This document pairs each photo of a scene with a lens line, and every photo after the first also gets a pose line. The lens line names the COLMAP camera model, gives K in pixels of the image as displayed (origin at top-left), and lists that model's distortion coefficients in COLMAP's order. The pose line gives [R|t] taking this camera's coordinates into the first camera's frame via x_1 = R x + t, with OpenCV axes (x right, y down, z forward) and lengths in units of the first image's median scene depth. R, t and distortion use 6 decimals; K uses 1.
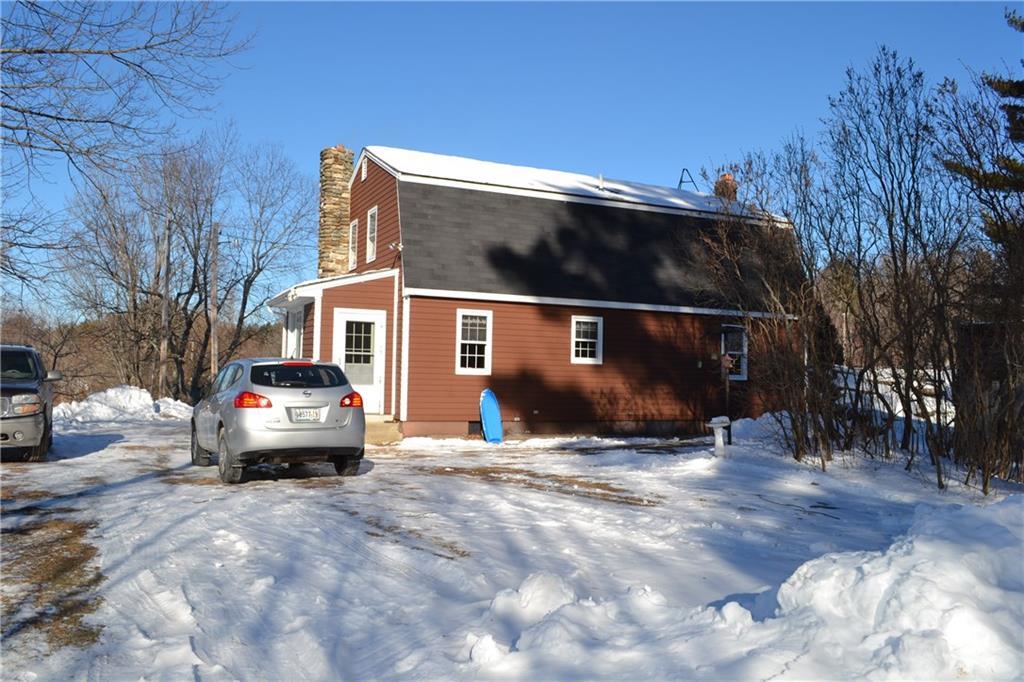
lens RADIAL K [[817.4, 0, 511.1], [0, 817.4, 345.0], [0, 0, 1]] dist [-0.056197, -0.003424]
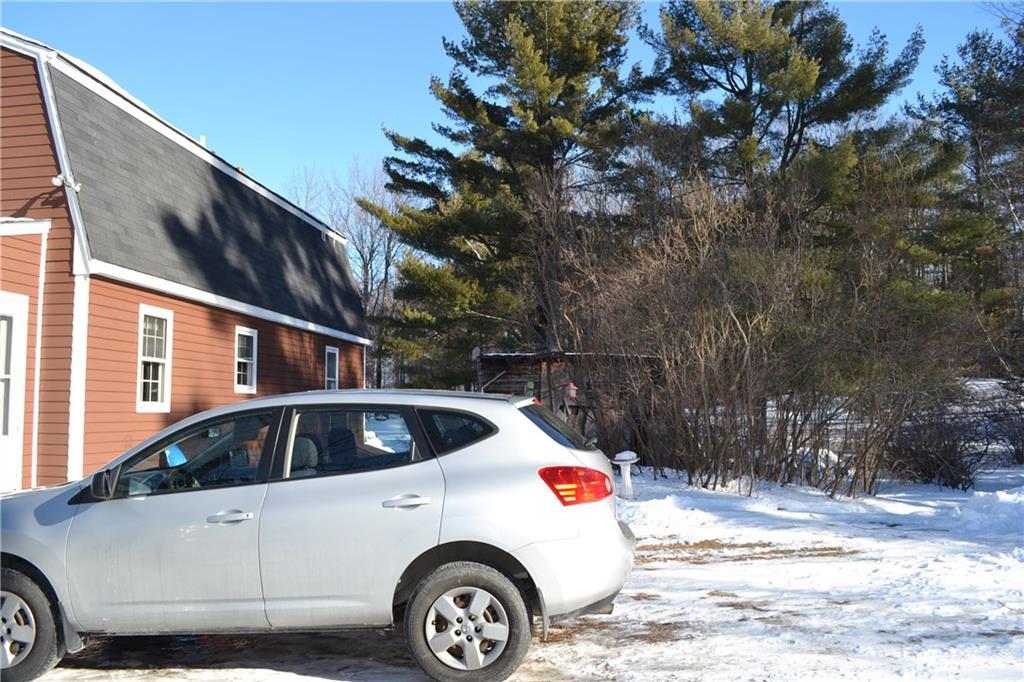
lens RADIAL K [[817.4, 0, 512.6], [0, 817.4, 337.4], [0, 0, 1]] dist [-0.056197, -0.003424]
pose [[0.521345, 0.049897, 0.851886, -0.422460], [-0.017684, 0.998706, -0.047675, 0.003988], [-0.853163, 0.009790, 0.521553, 0.445925]]
